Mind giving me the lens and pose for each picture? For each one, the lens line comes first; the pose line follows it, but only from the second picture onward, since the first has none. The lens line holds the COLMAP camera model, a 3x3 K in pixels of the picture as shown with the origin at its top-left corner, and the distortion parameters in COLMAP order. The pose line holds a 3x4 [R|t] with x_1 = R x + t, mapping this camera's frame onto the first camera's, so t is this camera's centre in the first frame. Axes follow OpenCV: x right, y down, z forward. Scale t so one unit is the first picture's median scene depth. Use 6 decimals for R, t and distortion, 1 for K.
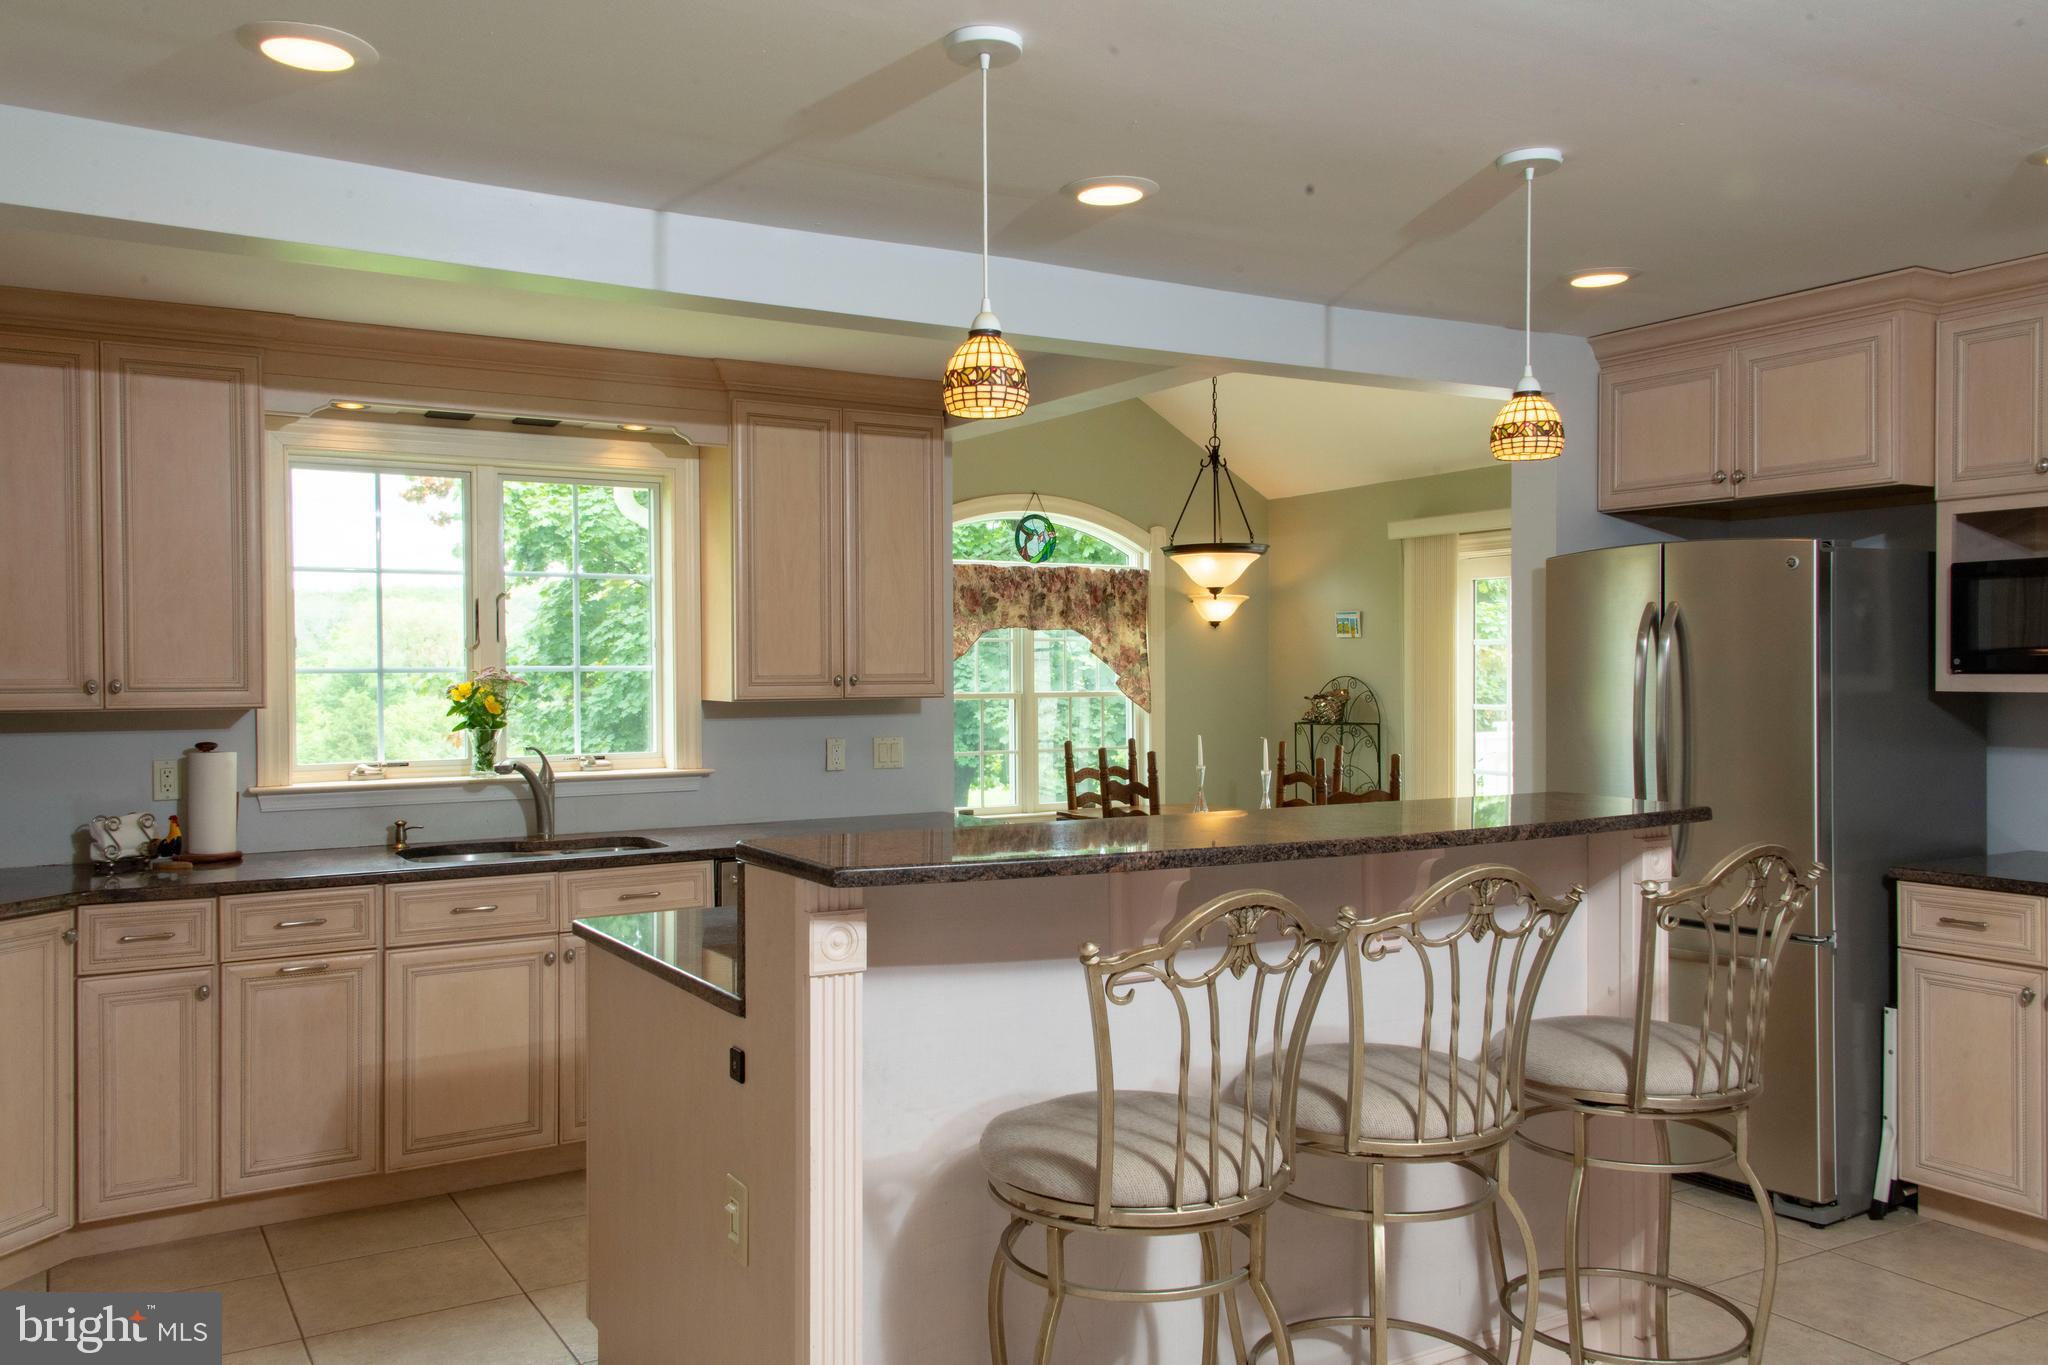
lens RADIAL K [[1629.6, 0, 986.2], [0, 1629.6, 691.8], [0, 0, 1]] dist [0.075927, -0.052544]
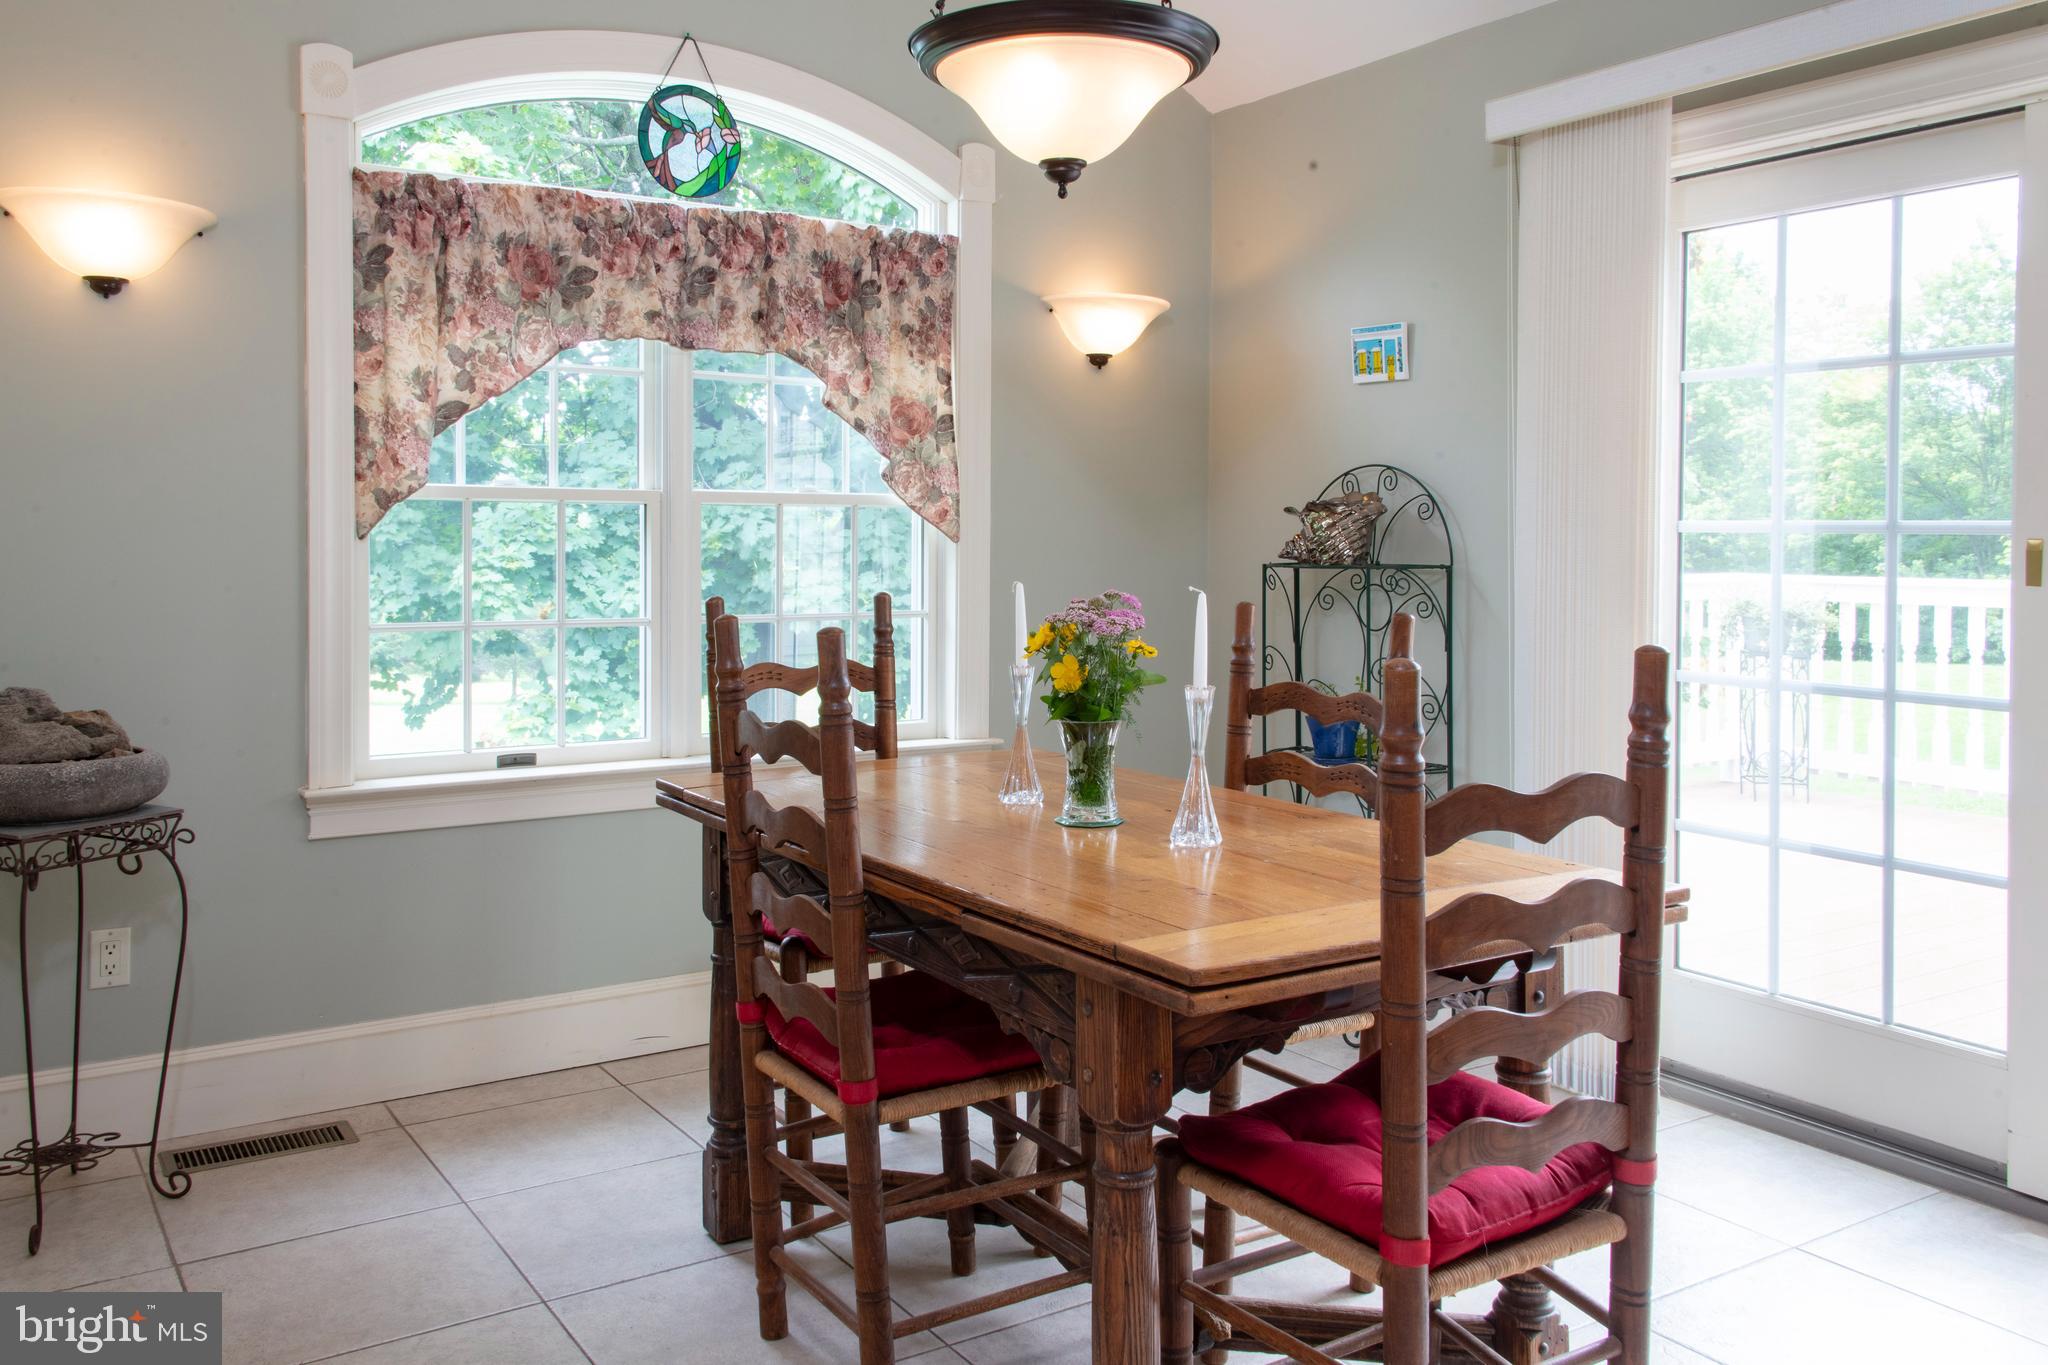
lens RADIAL K [[1629.6, 0, 998.3], [0, 1629.6, 549.4], [0, 0, 1]] dist [0.075927, -0.052544]
pose [[0.998858, 0.009660, 0.046792, 0.093129], [-0.009427, 0.999942, -0.005197, 0.018073], [-0.046839, 0.004750, 0.998891, 0.547324]]
